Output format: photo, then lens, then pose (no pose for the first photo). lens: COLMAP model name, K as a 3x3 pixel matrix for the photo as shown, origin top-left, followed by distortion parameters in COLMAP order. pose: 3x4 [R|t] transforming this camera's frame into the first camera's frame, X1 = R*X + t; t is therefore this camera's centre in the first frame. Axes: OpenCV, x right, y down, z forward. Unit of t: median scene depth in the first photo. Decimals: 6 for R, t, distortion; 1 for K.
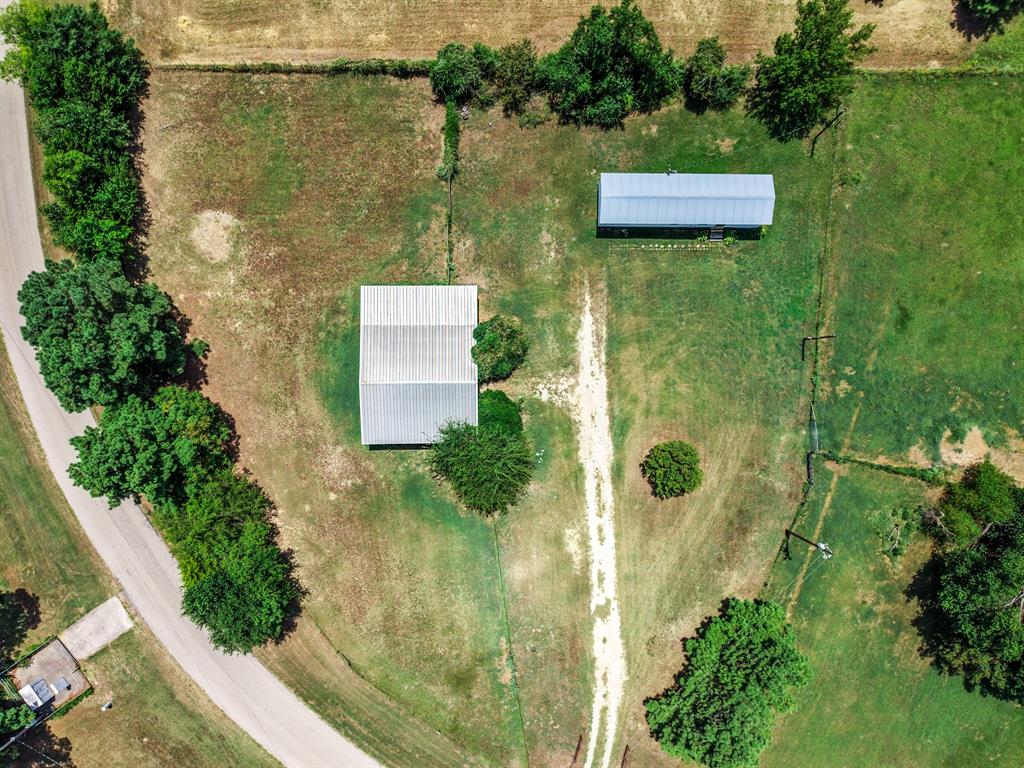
lens RADIAL K [[688.2, 0, 514.0], [0, 688.2, 399.7], [0, 0, 1]] dist [0.053178, -0.053141]
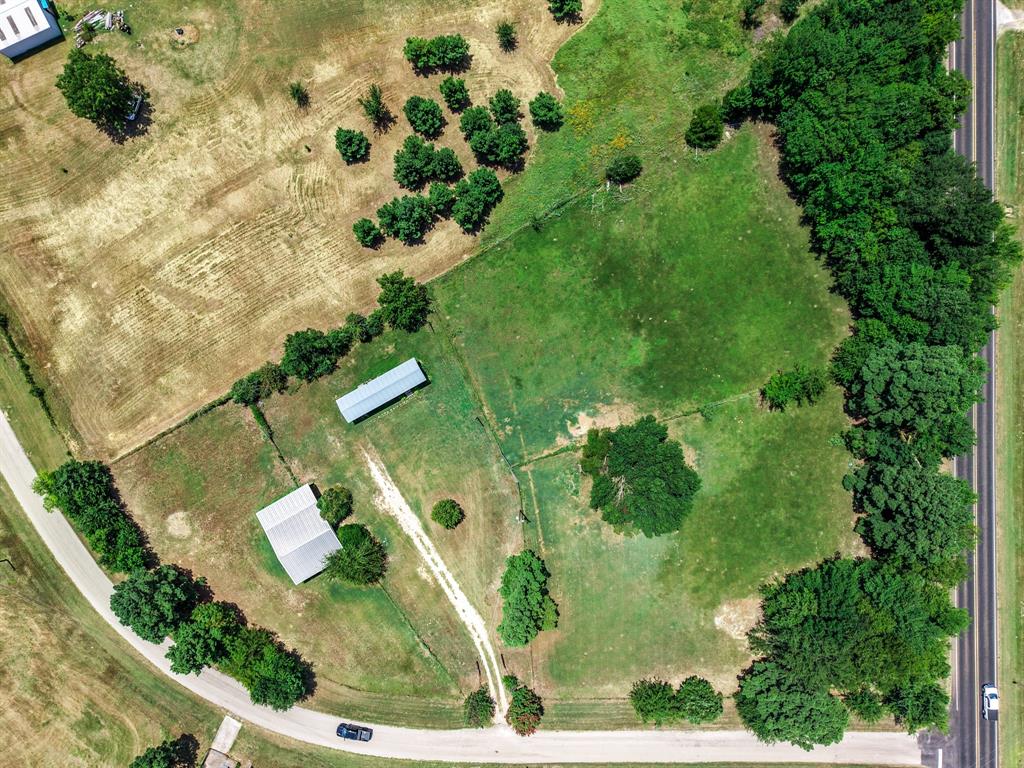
lens RADIAL K [[688.2, 0, 514.0], [0, 688.2, 399.7], [0, 0, 1]] dist [0.053178, -0.053141]
pose [[0.869790, -0.492082, -0.036346, 0.611375], [0.491974, 0.870521, -0.012483, -0.059993], [0.037782, -0.007024, 0.999261, -0.876693]]
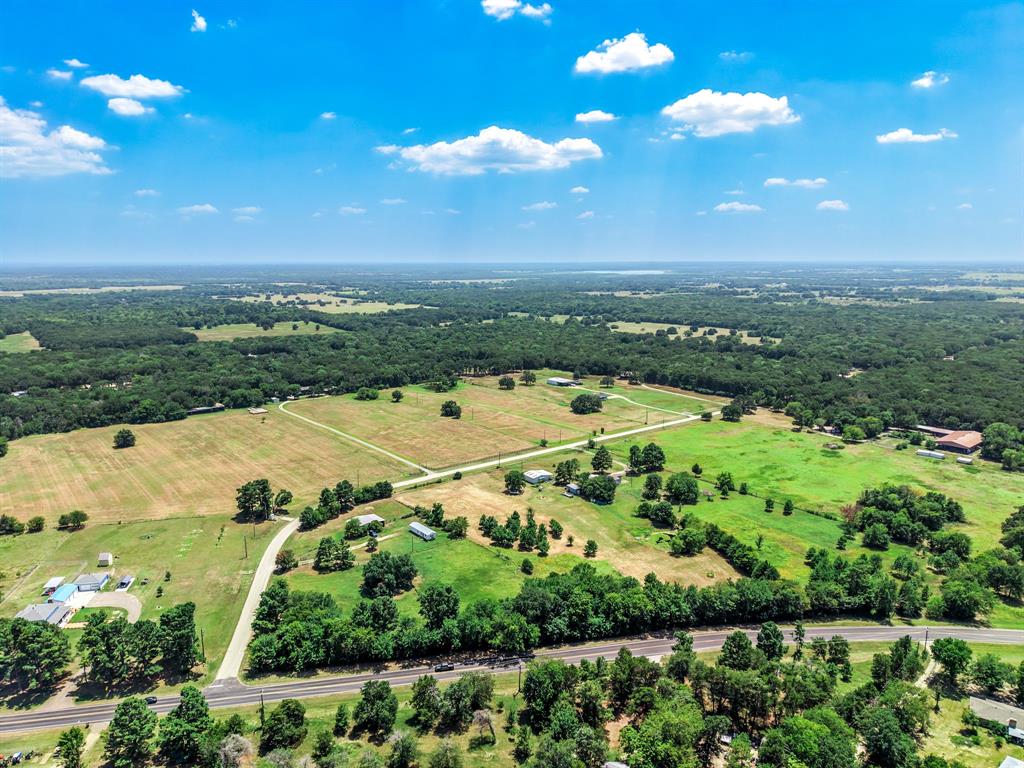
lens RADIAL K [[688.2, 0, 514.0], [0, 688.2, 399.7], [0, 0, 1]] dist [0.053178, -0.053141]
pose [[0.633867, 0.134527, -0.761653, 4.124741], [-0.773096, 0.139644, -0.618726, 2.034577], [0.023125, 0.981021, 0.192519, -0.779656]]
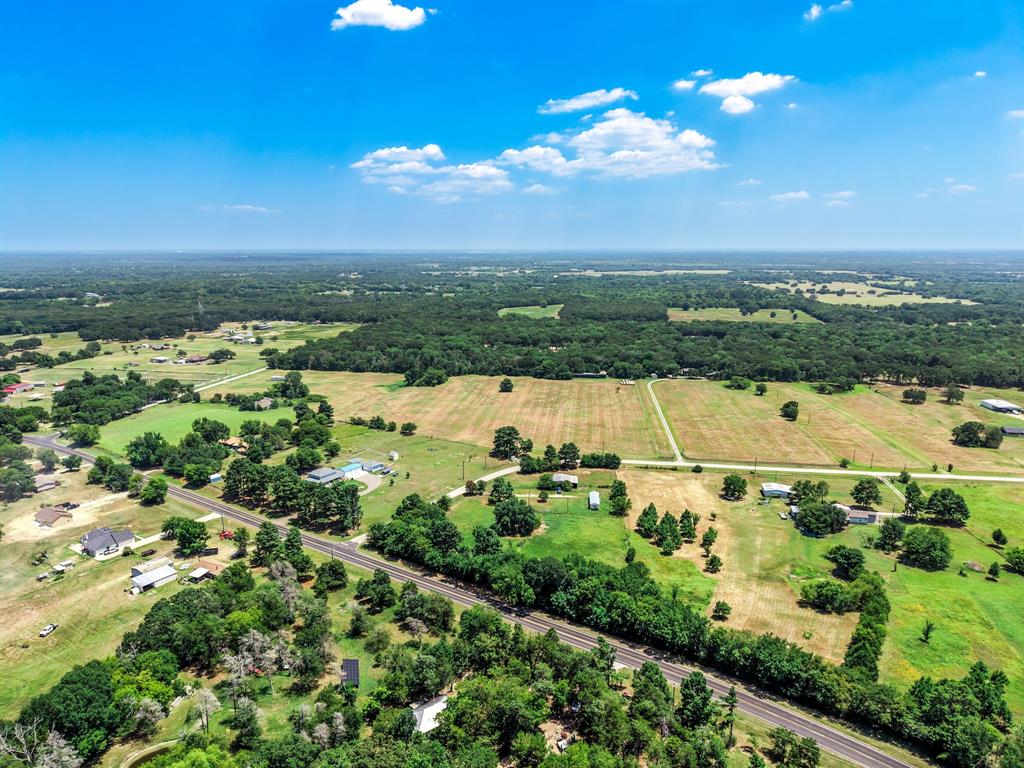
lens RADIAL K [[691.4, 0, 512.0], [0, 691.4, 384.0], [0, 0, 1]] dist [0.040956, -0.002364]
pose [[-0.108228, 0.176984, -0.978245, 5.151082], [-0.994115, -0.014637, 0.107336, -0.211477], [0.004678, 0.984105, 0.177527, -0.755523]]
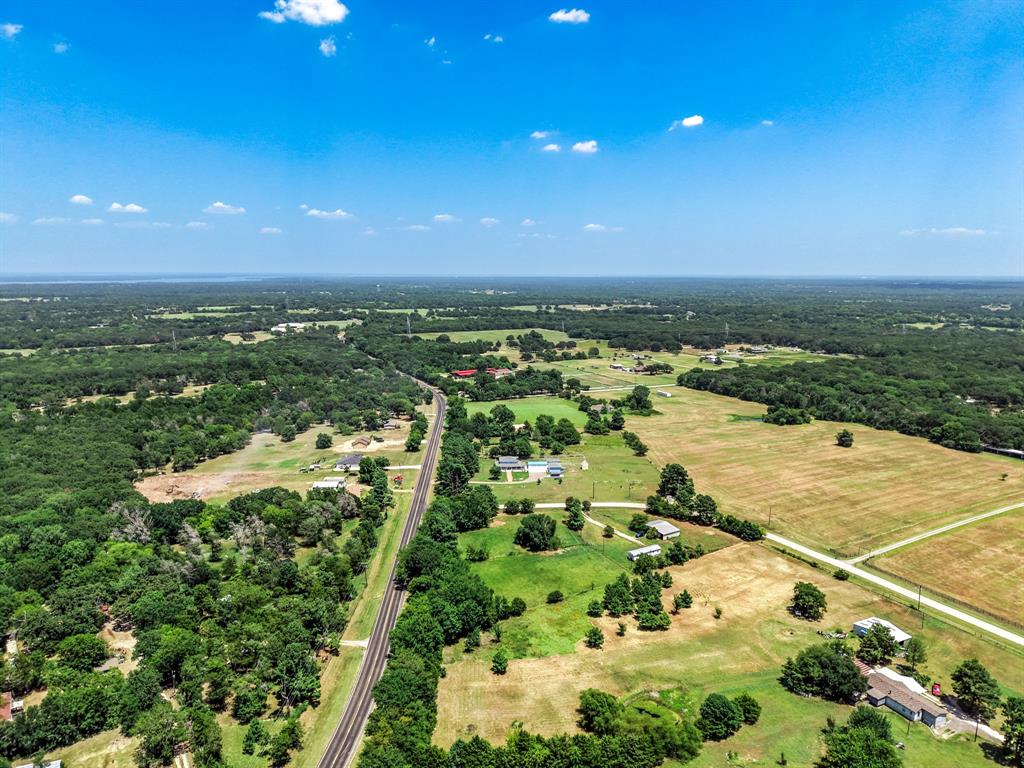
lens RADIAL K [[691.4, 0, 512.0], [0, 691.4, 384.0], [0, 0, 1]] dist [0.040956, -0.002364]
pose [[-0.856113, 0.058913, -0.513419, 3.263814], [-0.516369, -0.137533, 0.845250, -3.529008], [-0.020816, 0.988744, 0.148164, -0.757271]]
